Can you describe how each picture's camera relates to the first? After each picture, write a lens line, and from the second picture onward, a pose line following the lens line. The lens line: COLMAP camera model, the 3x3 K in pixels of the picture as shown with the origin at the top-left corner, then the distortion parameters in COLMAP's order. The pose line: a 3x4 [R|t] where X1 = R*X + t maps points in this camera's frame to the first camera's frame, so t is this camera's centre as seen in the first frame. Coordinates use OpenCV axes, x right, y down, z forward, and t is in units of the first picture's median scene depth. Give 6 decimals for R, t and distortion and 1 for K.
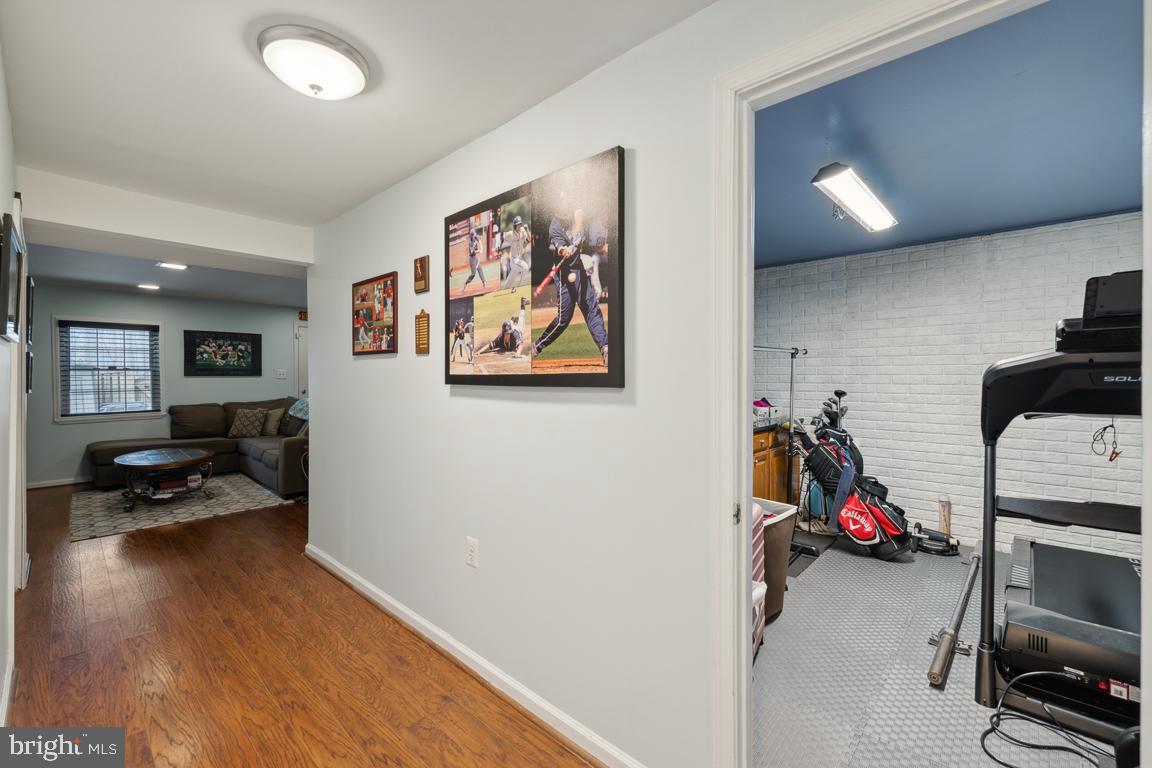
lens RADIAL K [[484.3, 0, 577.3], [0, 484.3, 385.2], [0, 0, 1]] dist [-0.000091, -0.000078]
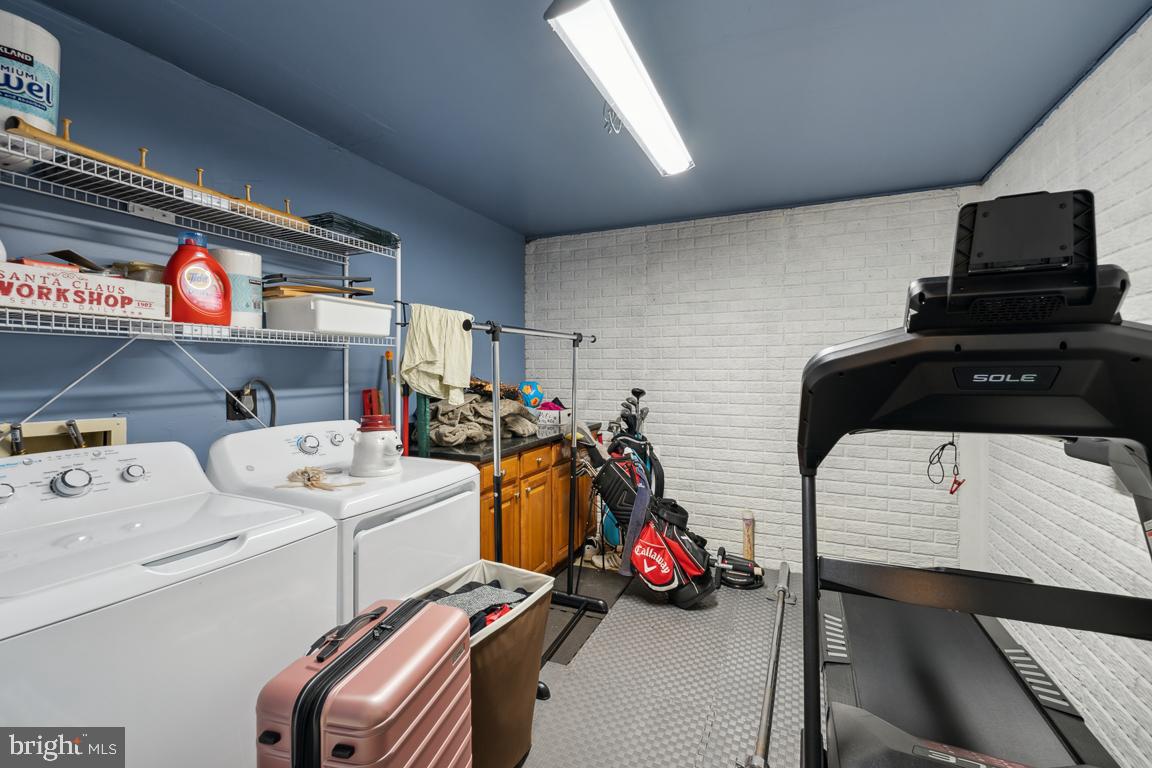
lens RADIAL K [[468.7, 0, 579.8], [0, 468.7, 378.4], [0, 0, 1]] dist [0.001158, 0.000130]
pose [[0.952188, -0.004495, 0.305480, 0.239502], [0.004441, 0.999990, 0.000872, -0.008557], [-0.305481, 0.000526, 0.952198, 0.324275]]
